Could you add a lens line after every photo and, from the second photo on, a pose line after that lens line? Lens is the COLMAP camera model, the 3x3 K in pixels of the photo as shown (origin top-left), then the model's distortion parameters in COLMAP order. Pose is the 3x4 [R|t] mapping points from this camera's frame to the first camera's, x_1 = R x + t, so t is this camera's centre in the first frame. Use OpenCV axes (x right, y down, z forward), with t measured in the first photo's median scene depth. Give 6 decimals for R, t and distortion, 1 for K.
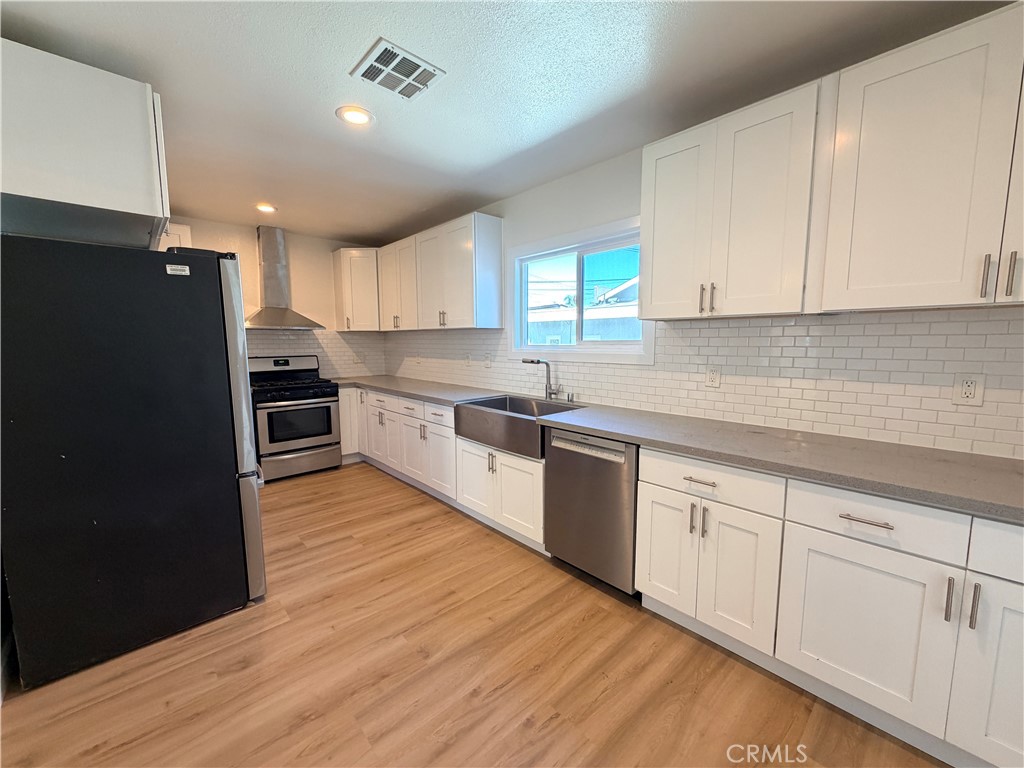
lens RADIAL K [[407.4, 0, 512.0], [0, 407.4, 384.0], [0, 0, 1]] dist [-0.001136, 0.000349]
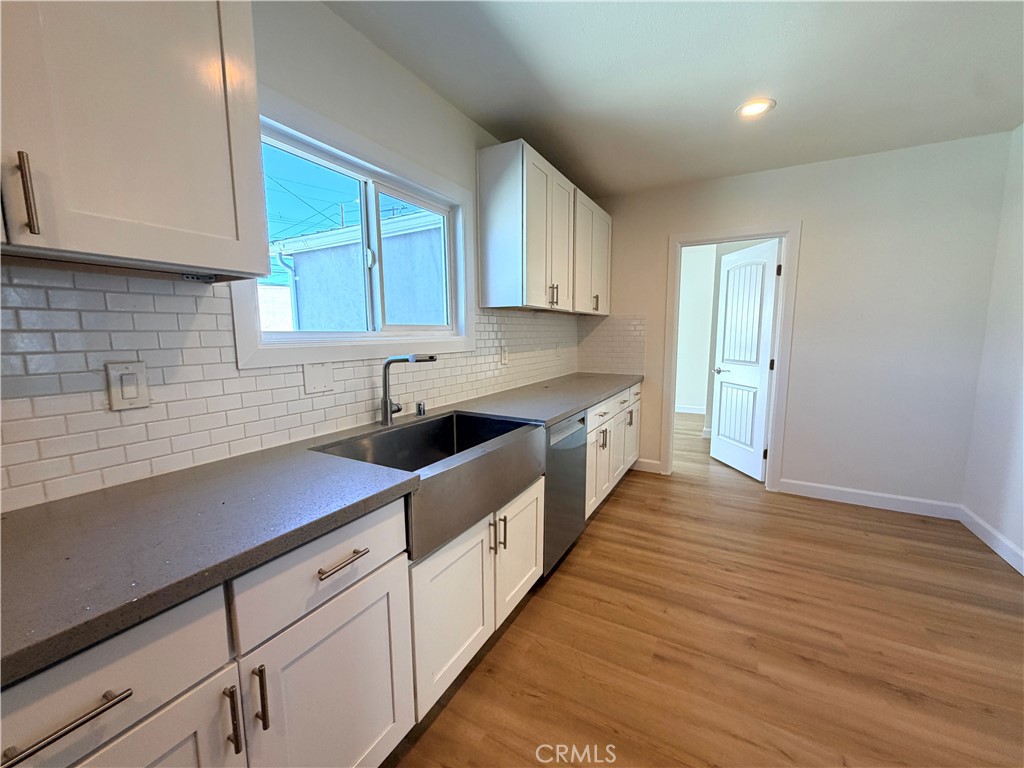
lens RADIAL K [[400.3, 0, 521.1], [0, 400.3, 385.9], [0, 0, 1]] dist [-0.000468, 0.000023]
pose [[-0.314323, -0.112948, 0.942573, -0.703826], [0.115626, 0.980950, 0.156104, -0.116675], [-0.942248, 0.158053, -0.295275, 1.375616]]
